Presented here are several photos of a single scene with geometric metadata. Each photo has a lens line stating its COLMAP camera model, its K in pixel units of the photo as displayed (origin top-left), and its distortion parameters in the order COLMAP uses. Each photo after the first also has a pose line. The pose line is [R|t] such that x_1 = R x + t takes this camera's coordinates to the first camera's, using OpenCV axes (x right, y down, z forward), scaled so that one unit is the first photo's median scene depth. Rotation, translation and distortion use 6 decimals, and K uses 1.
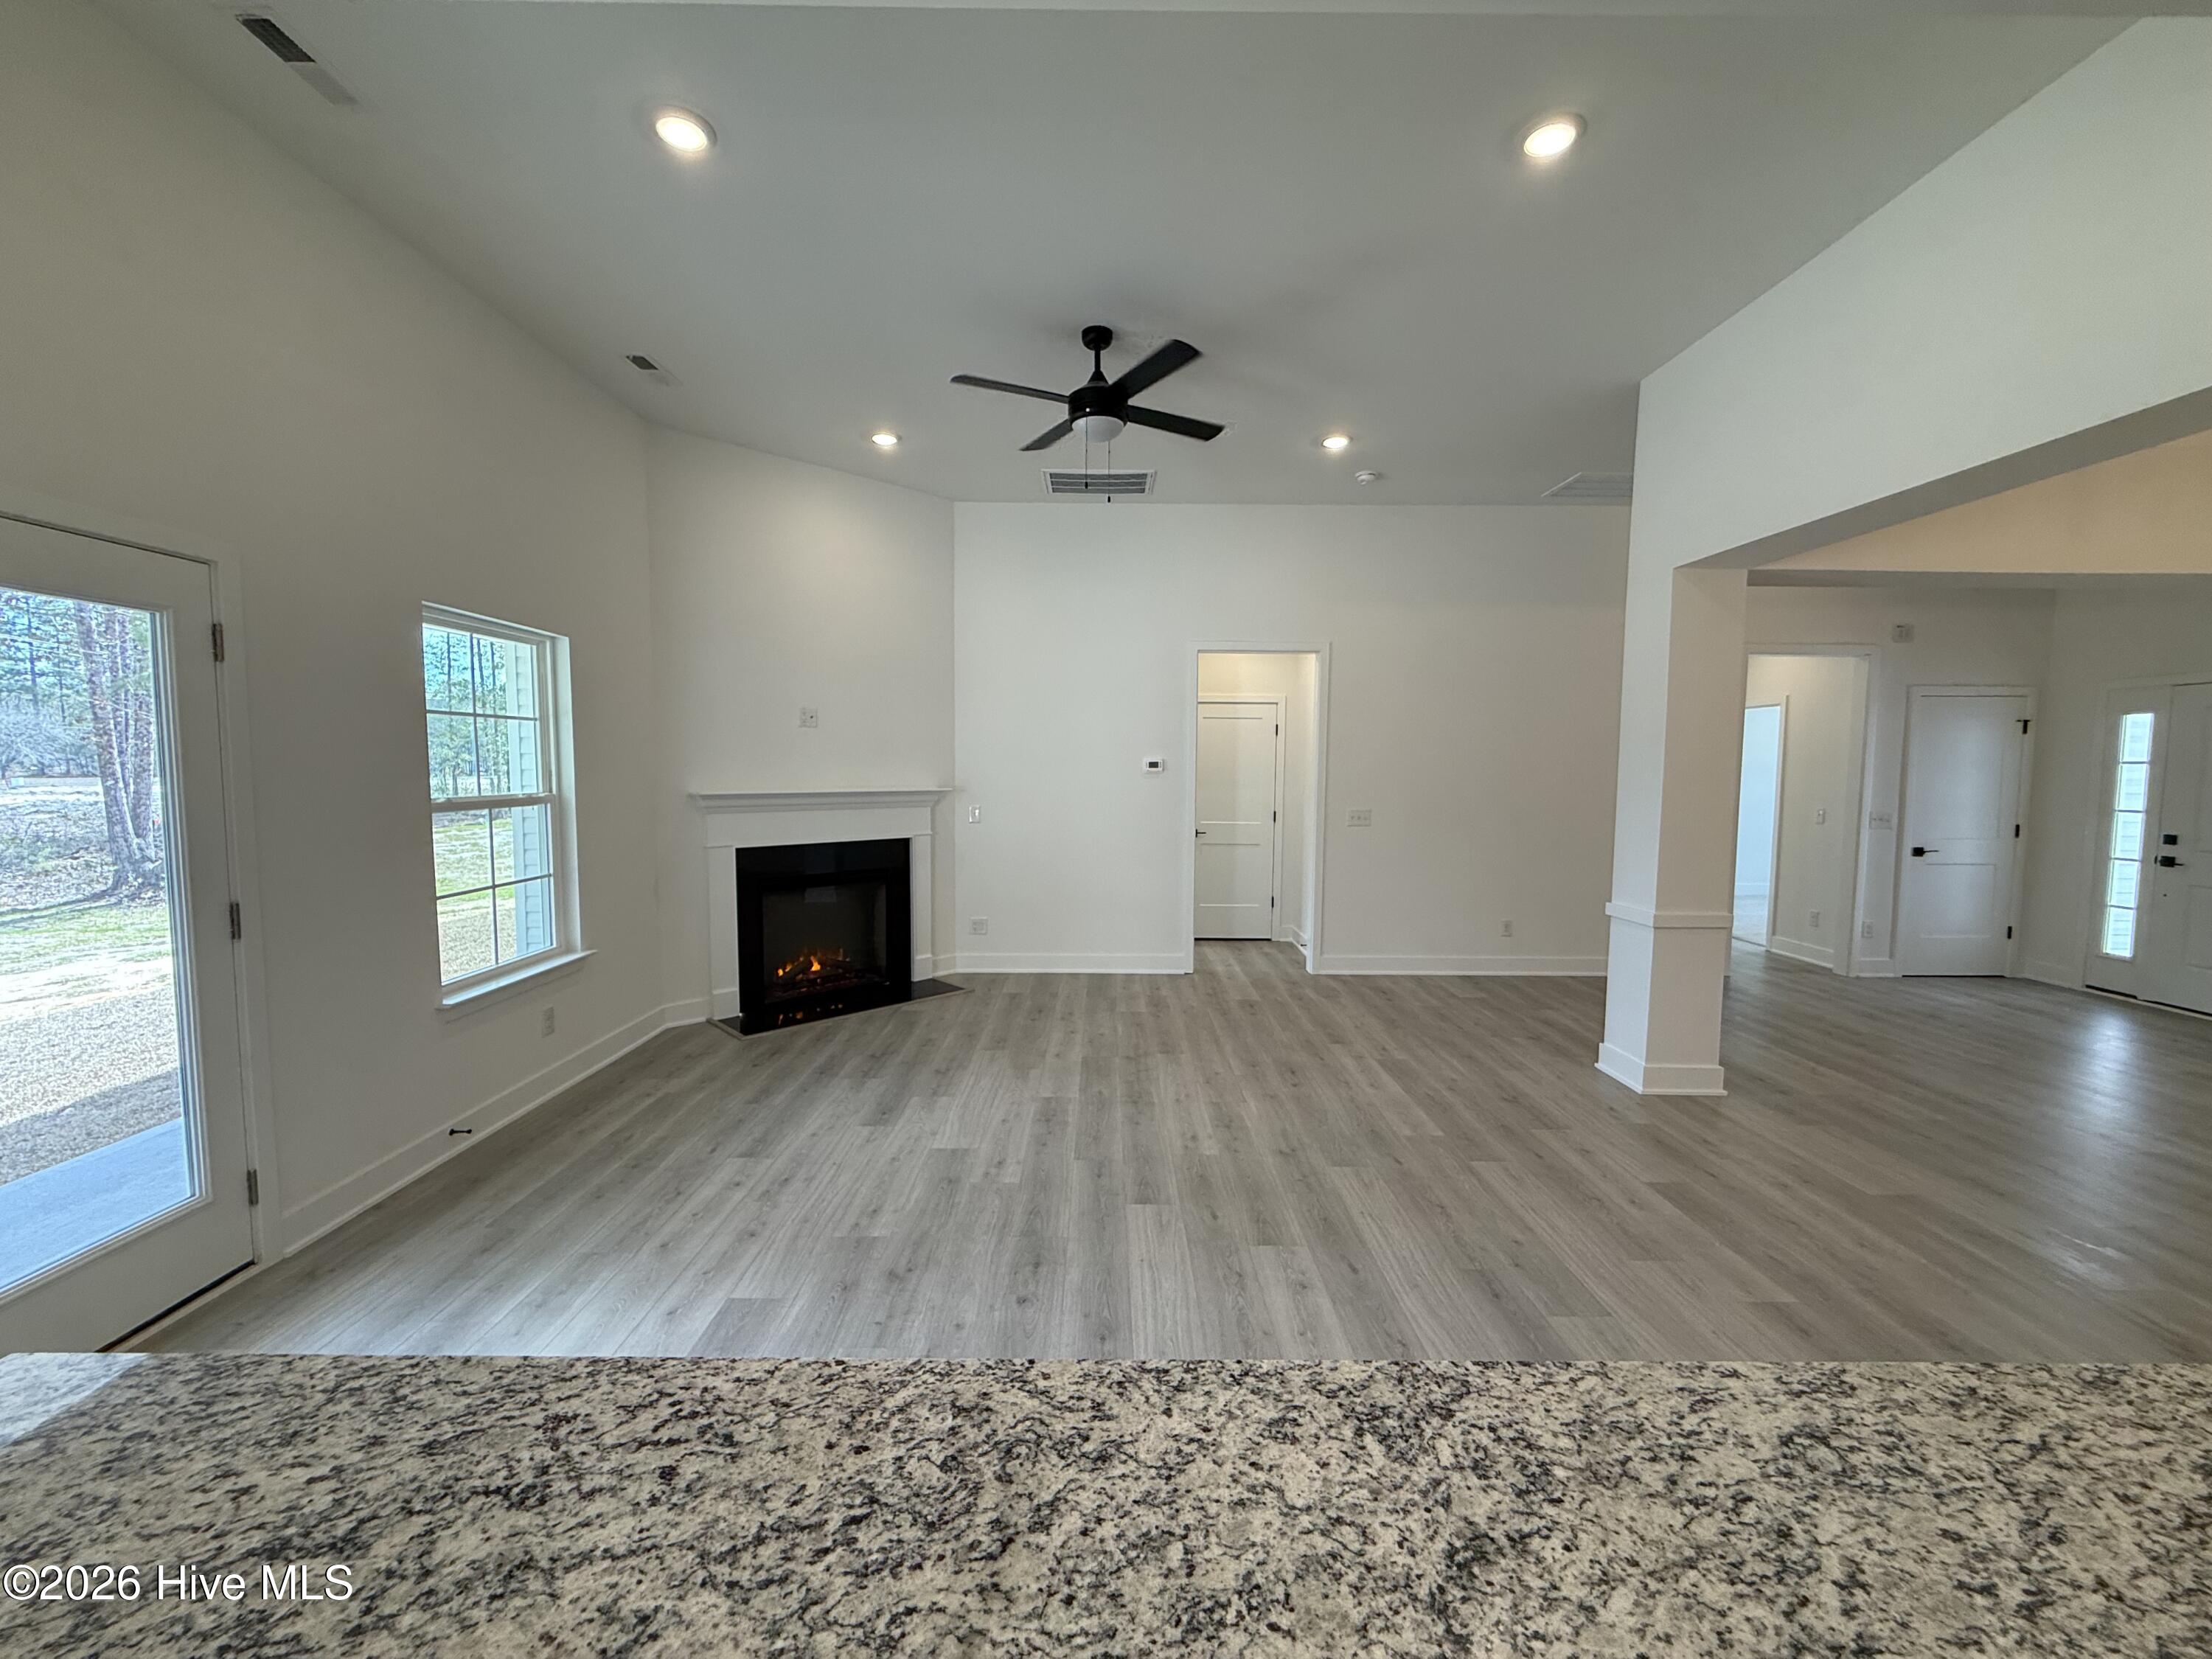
lens RADIAL K [[883.1, 0, 1100.1], [0, 883.1, 828.9], [0, 0, 1]] dist [-0.000004, -0.000297]
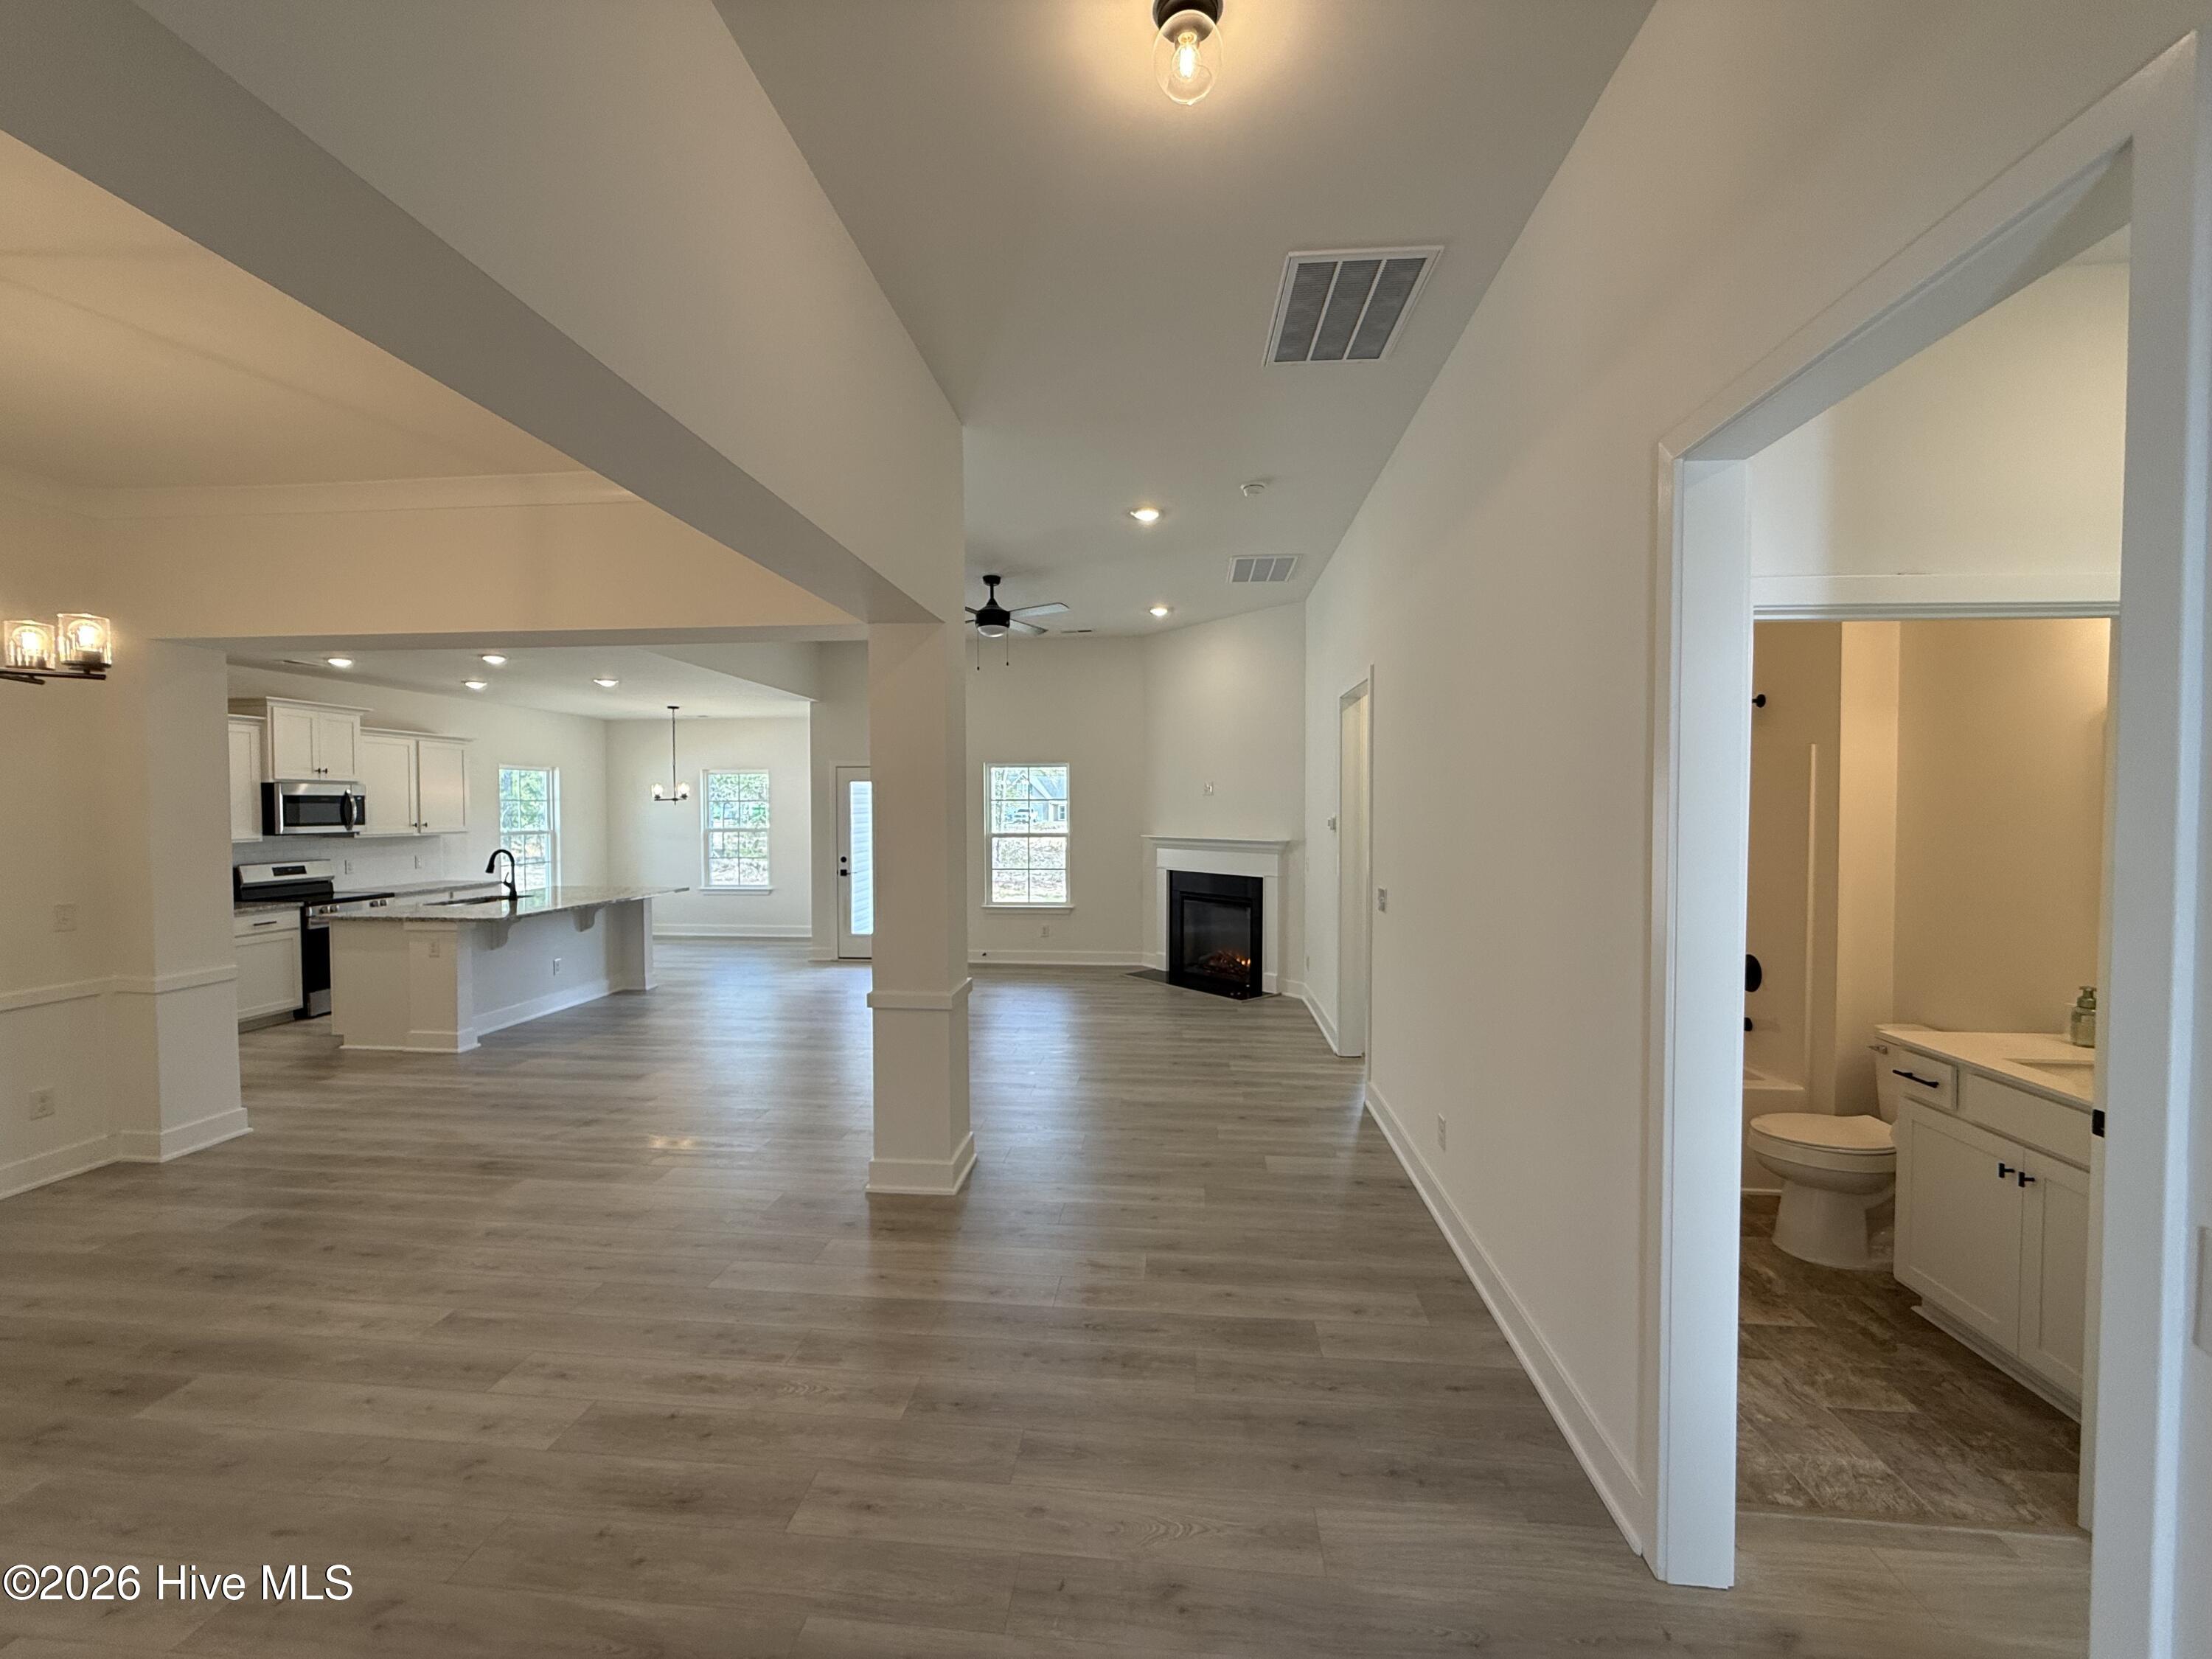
lens RADIAL K [[883.1, 0, 1100.1], [0, 883.1, 831.1], [0, 0, 1]] dist [-0.000004, -0.000297]
pose [[-0.098008, 0.021194, -0.994960, 1.641284], [-0.069597, 0.997179, 0.028097, -0.116592], [0.992749, 0.072000, -0.096256, 1.346702]]
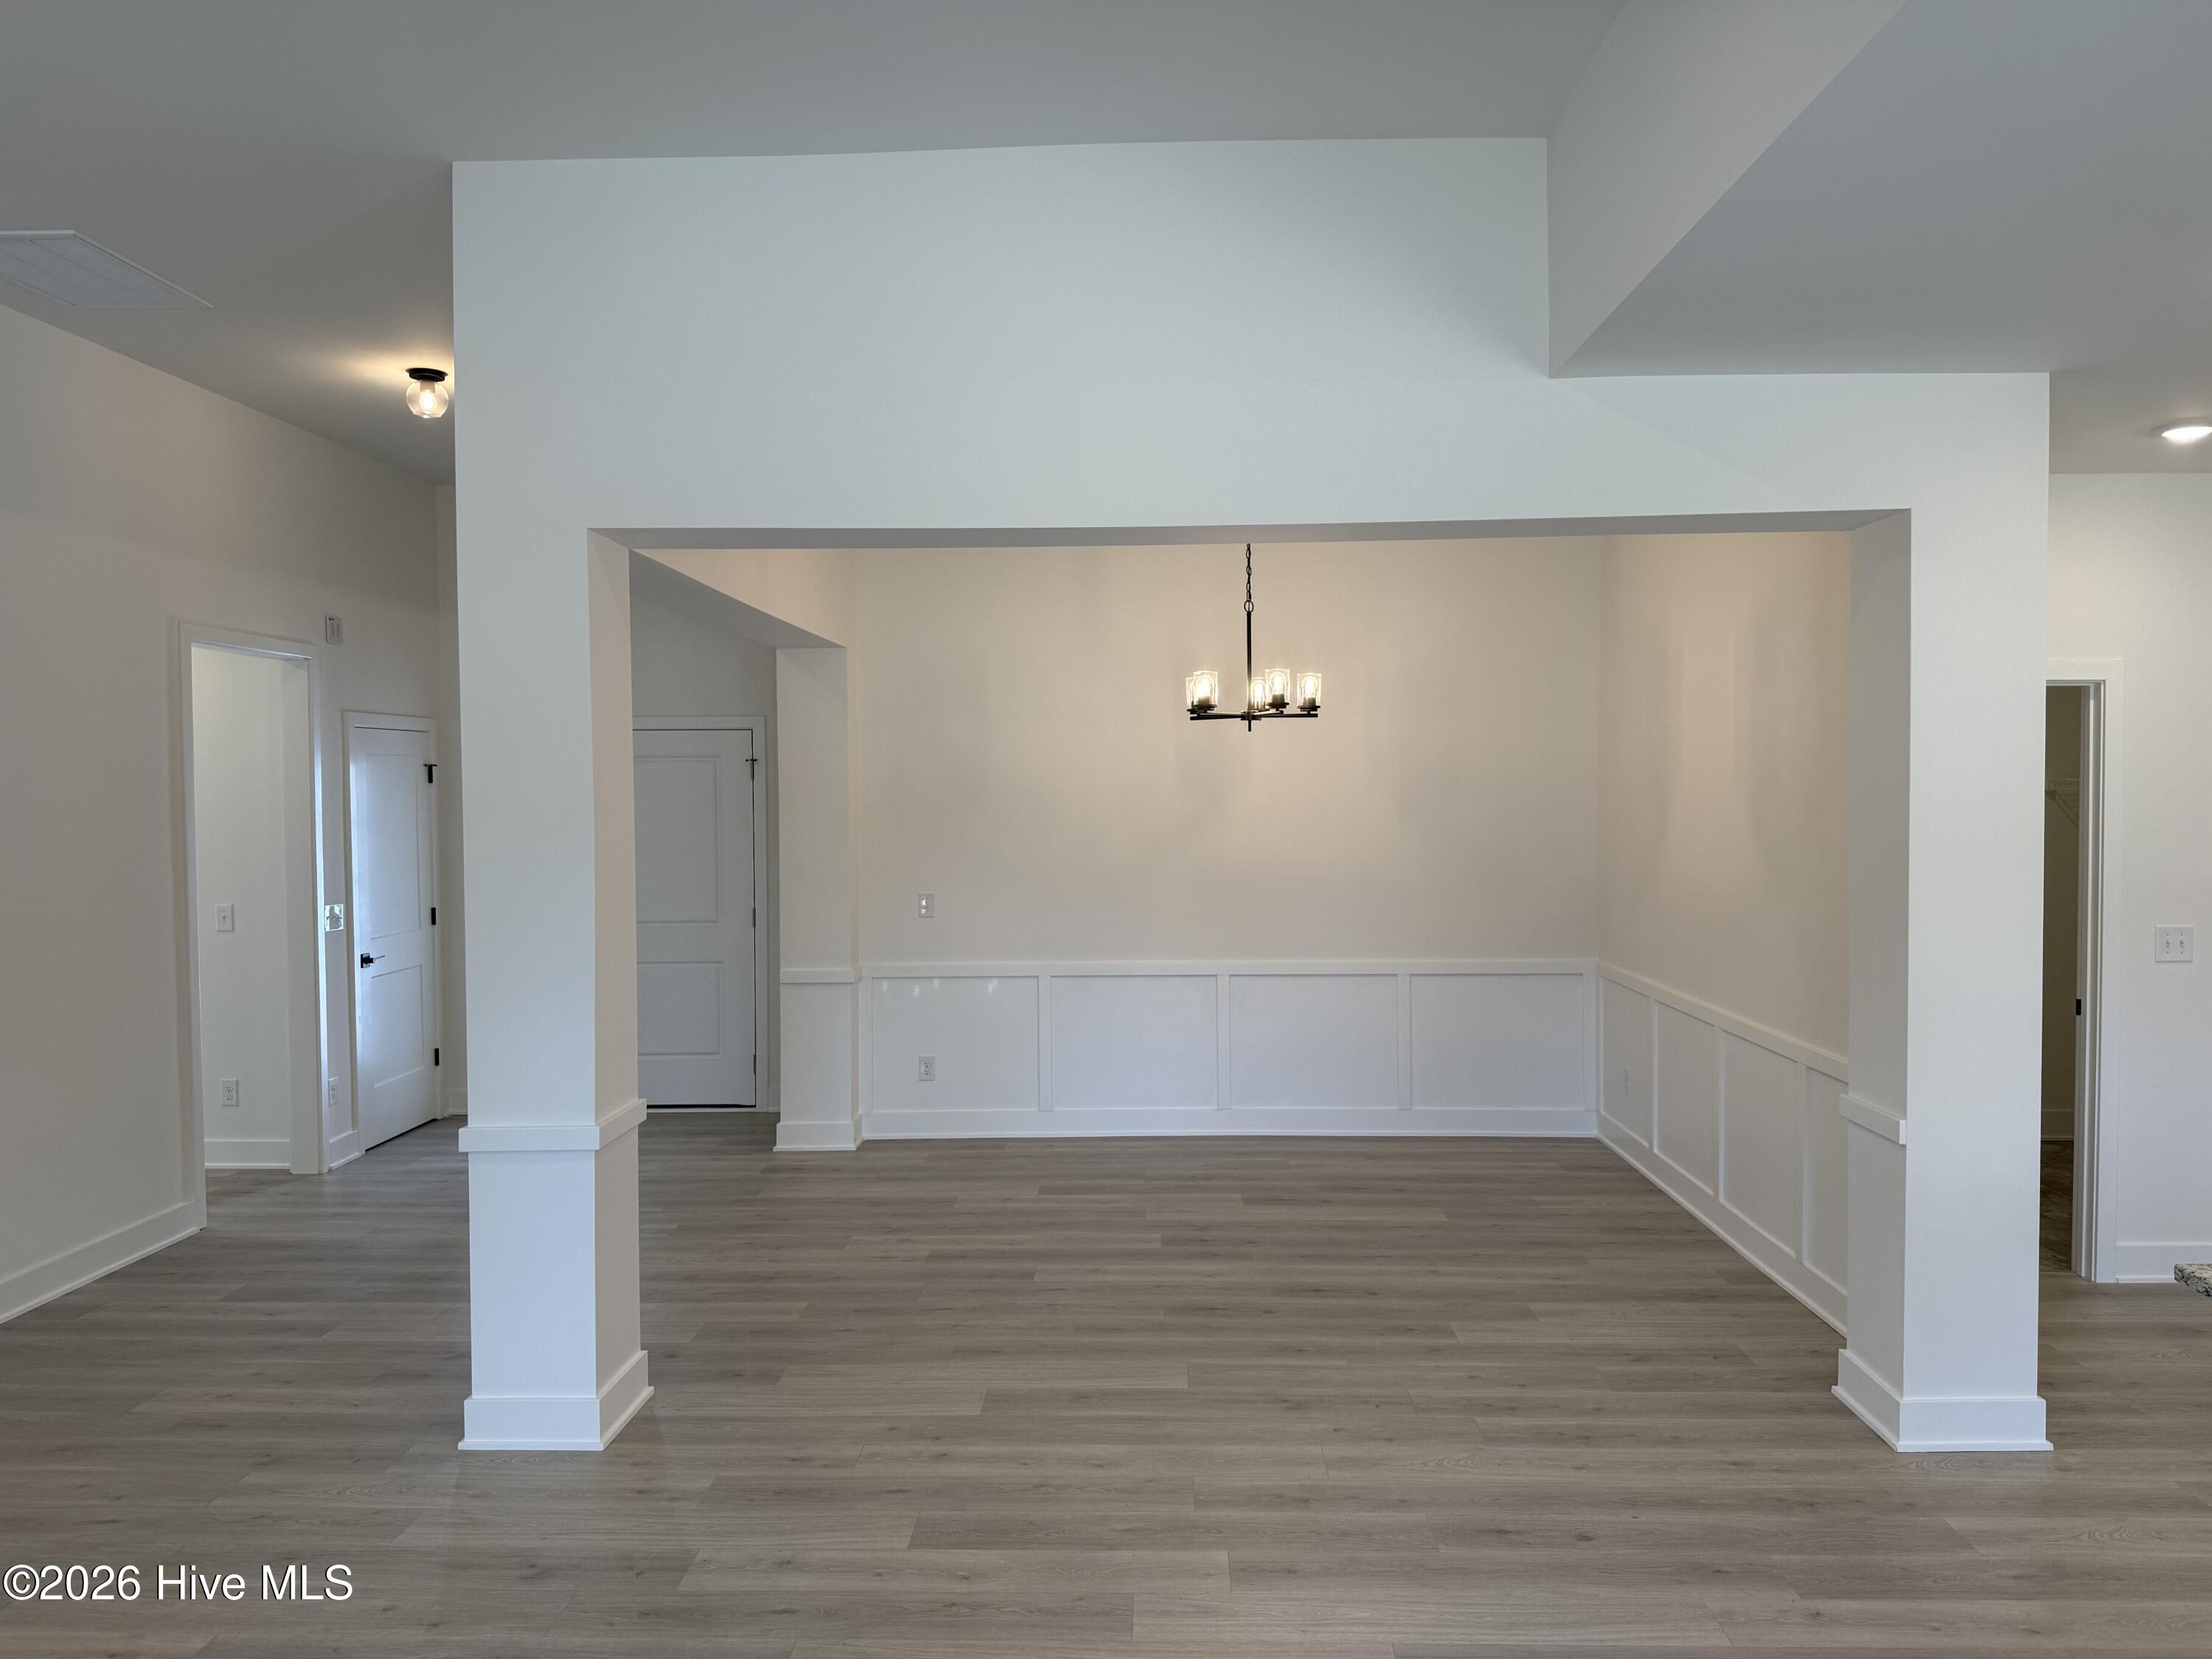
lens RADIAL K [[1557.2, 0, 1118.3], [0, 1557.2, 822.1], [0, 0, 1]] dist [0.051838, -0.072109]
pose [[0.027804, -0.027718, 0.999229, -0.379362], [0.079855, 0.996482, 0.025420, -0.100202], [-0.996419, 0.079087, 0.029919, 0.634980]]
